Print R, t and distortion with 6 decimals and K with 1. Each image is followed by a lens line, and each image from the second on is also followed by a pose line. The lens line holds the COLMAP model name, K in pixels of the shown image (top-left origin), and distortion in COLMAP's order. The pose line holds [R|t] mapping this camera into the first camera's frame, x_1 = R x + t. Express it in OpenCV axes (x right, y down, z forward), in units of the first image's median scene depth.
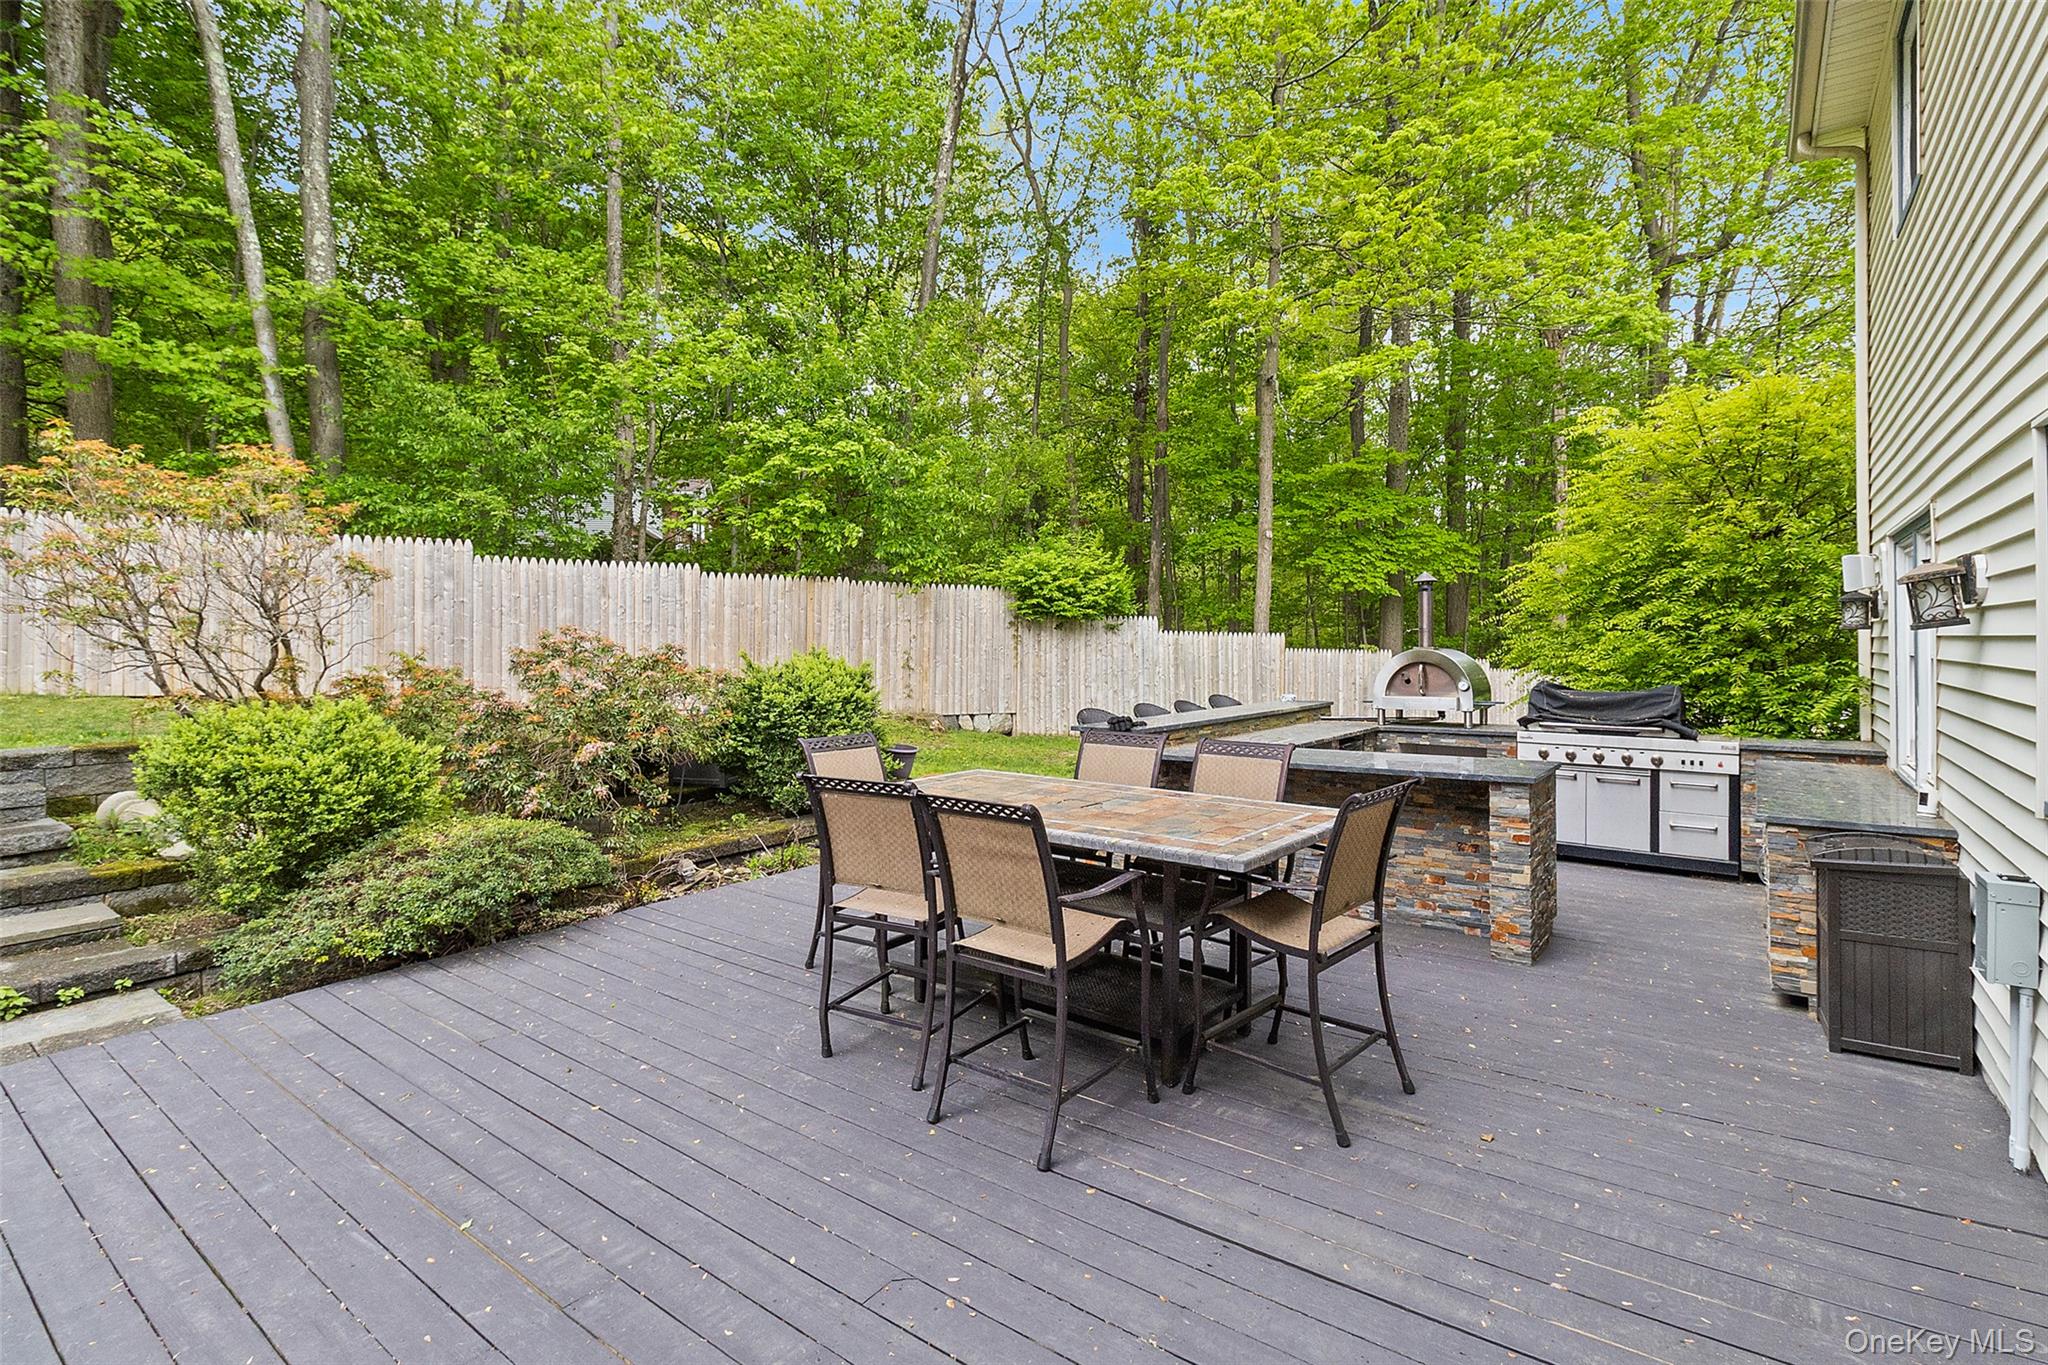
lens RADIAL K [[968.9, 0, 1023.0], [0, 968.9, 633.5], [0, 0, 1]] dist [0.000662, 0.001234]
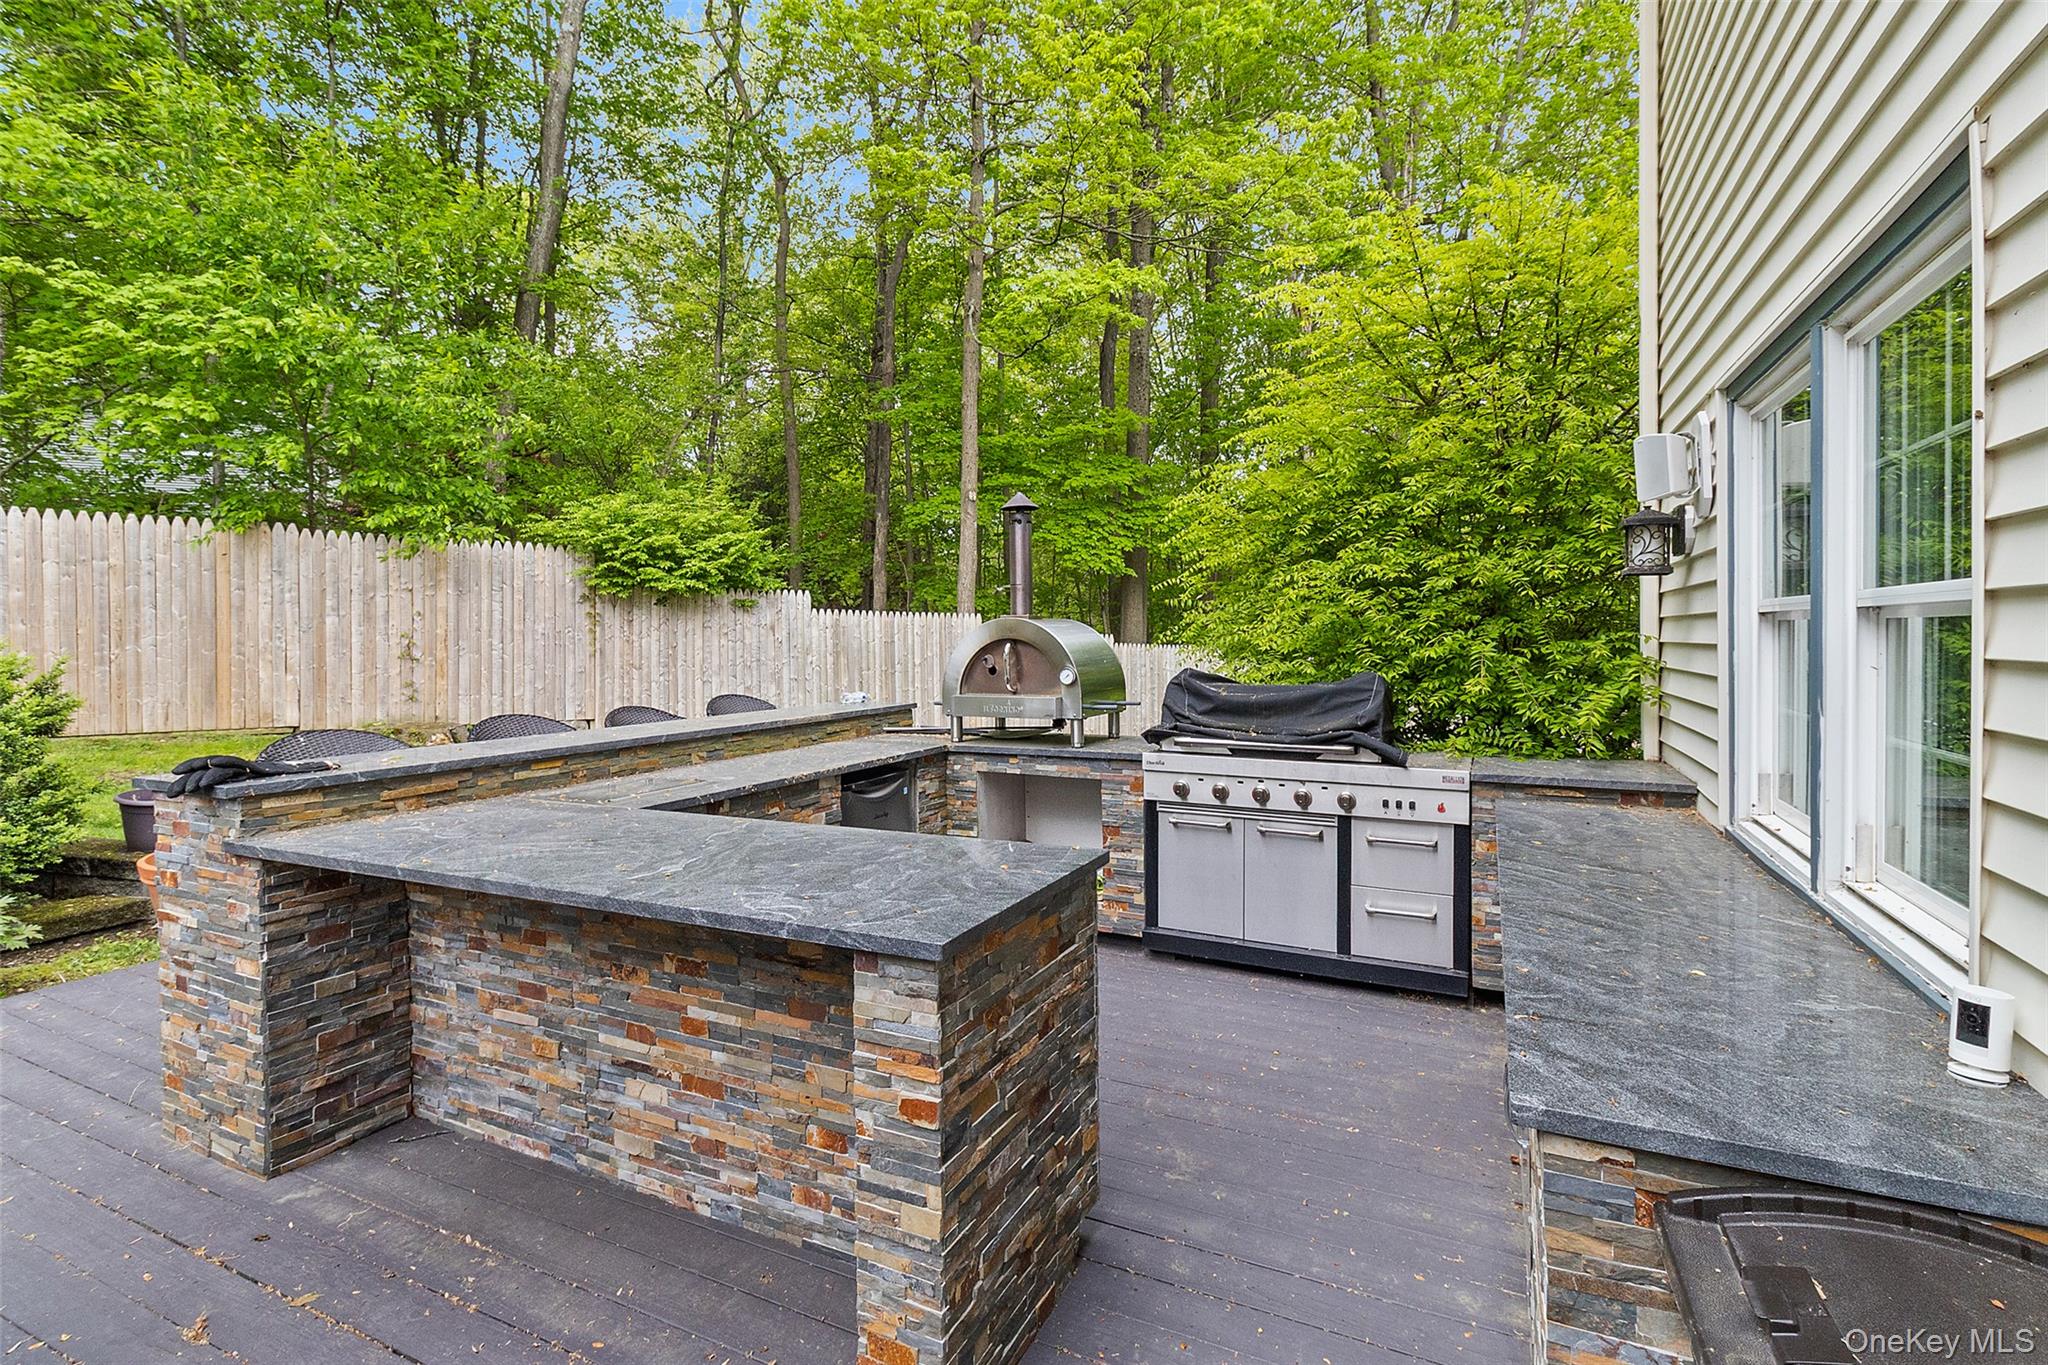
lens RADIAL K [[968.9, 0, 1023.0], [0, 968.9, 633.5], [0, 0, 1]] dist [0.000662, 0.001234]
pose [[0.979919, -0.000780, 0.199394, 0.317761], [-0.000646, 0.999975, 0.007088, 0.022866], [-0.199395, -0.007075, 0.979894, 0.427185]]
